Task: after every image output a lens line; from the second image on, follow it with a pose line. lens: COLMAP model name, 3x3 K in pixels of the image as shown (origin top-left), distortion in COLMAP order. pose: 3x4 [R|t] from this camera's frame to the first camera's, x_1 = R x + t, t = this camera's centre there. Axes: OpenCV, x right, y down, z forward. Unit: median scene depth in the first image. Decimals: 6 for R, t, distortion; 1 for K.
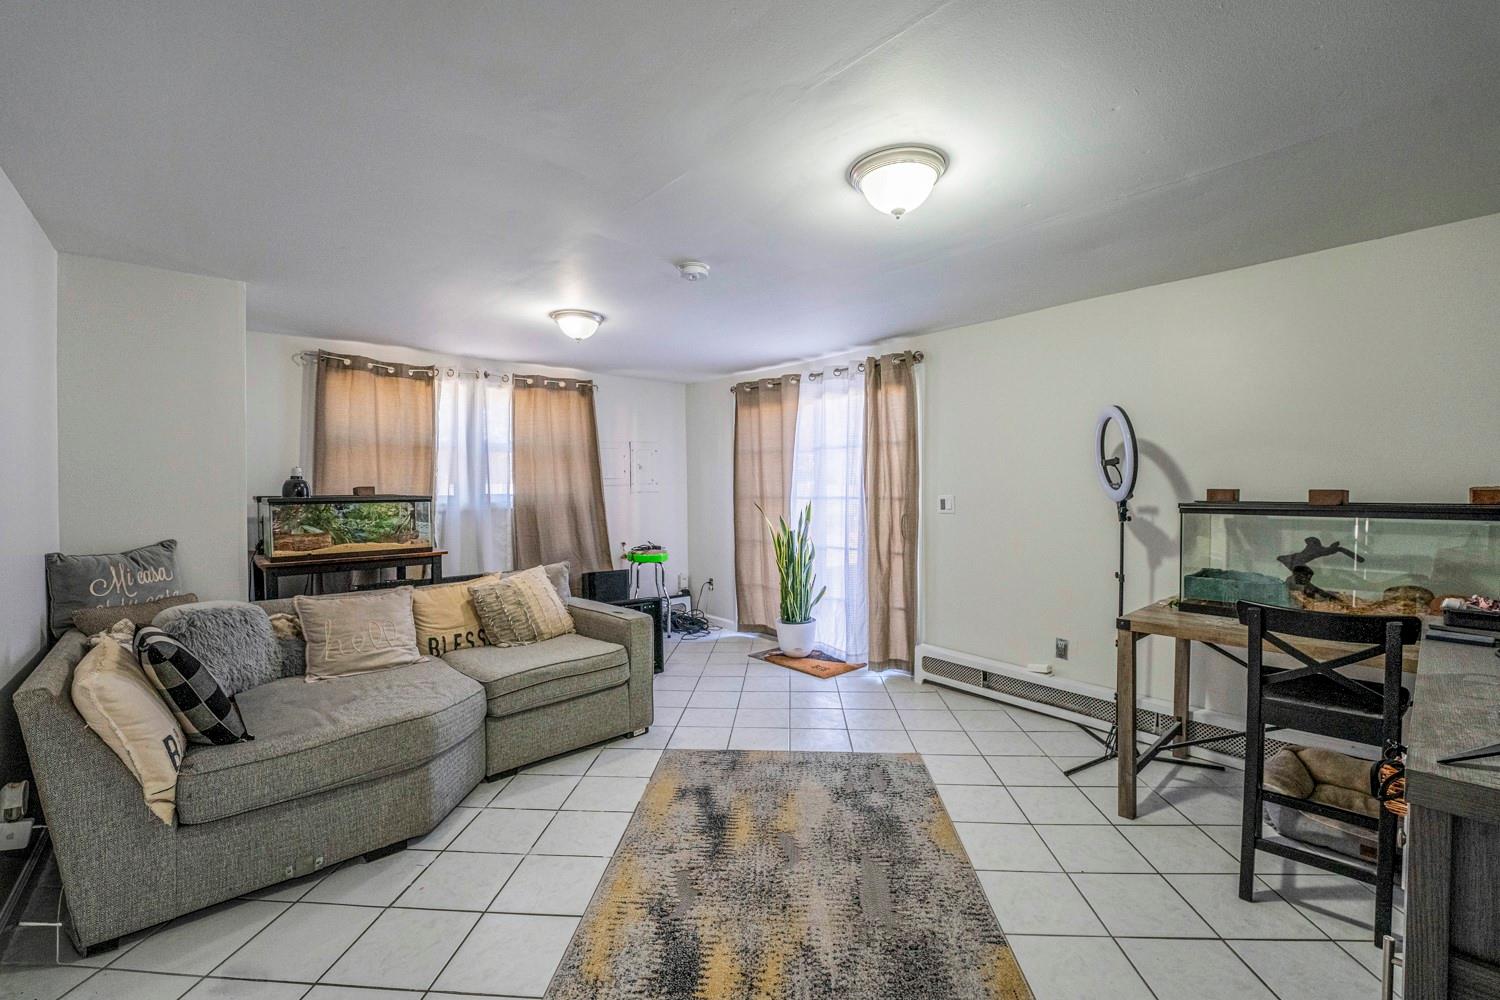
lens RADIAL K [[614.0, 0, 746.9], [0, 614.0, 499.8], [0, 0, 1]] dist [-0.026135, 0.002388]
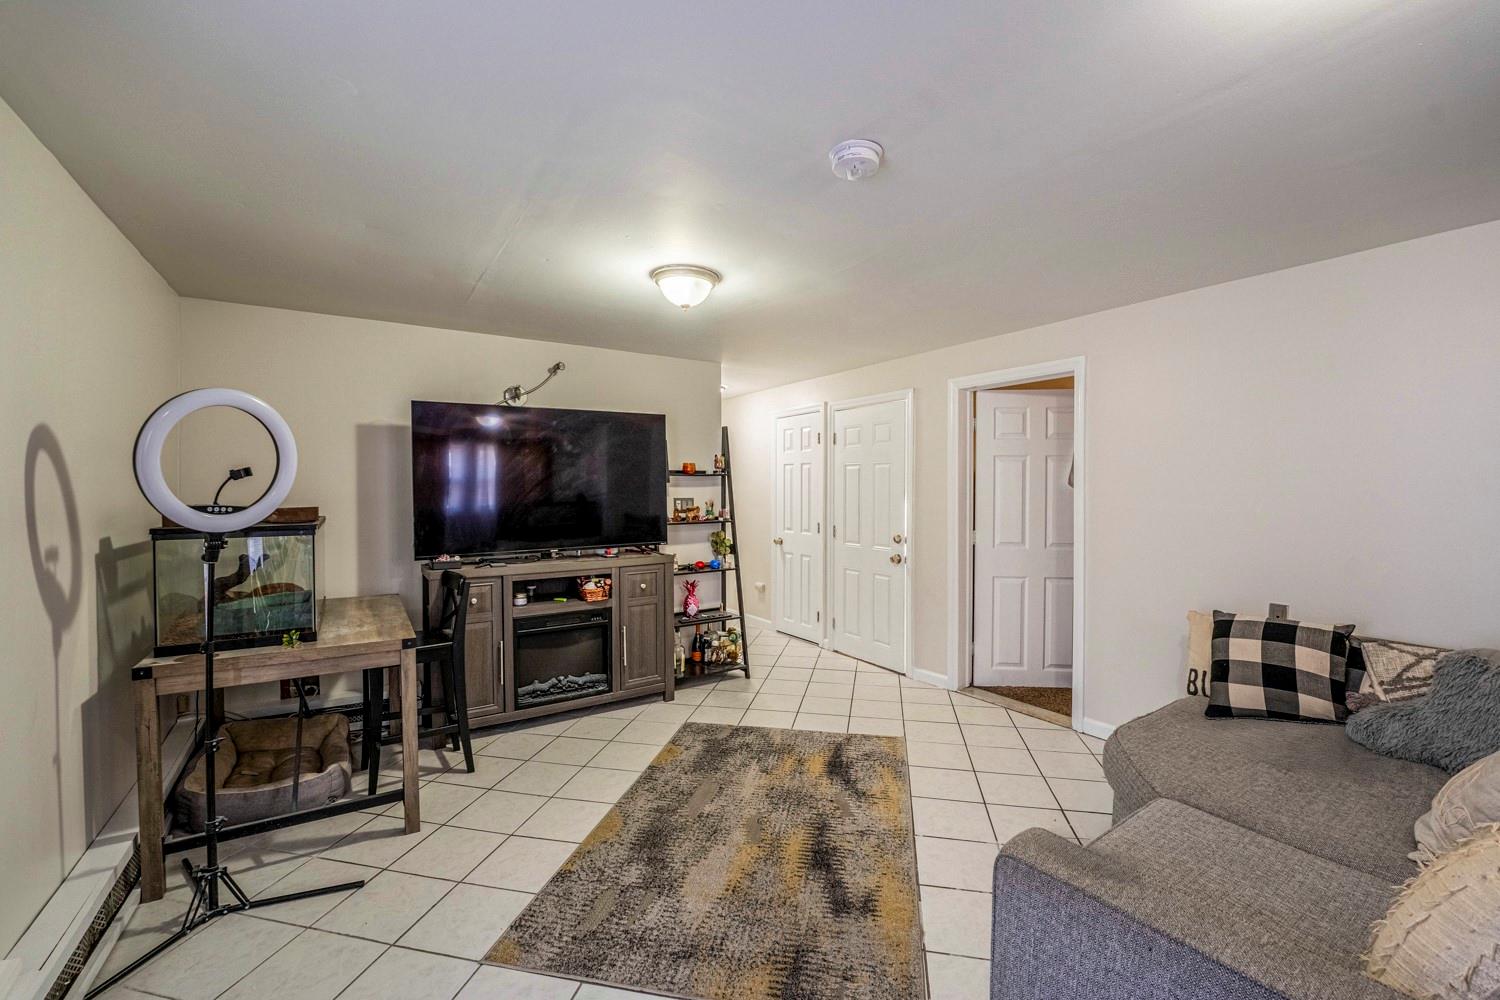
lens RADIAL K [[614.0, 0, 746.9], [0, 614.0, 499.8], [0, 0, 1]] dist [-0.026135, 0.002388]
pose [[-0.989339, -0.004445, 0.145561, -0.070510], [-0.000401, 0.999613, 0.027805, -0.055226], [-0.145628, 0.027450, -0.988959, 1.941064]]
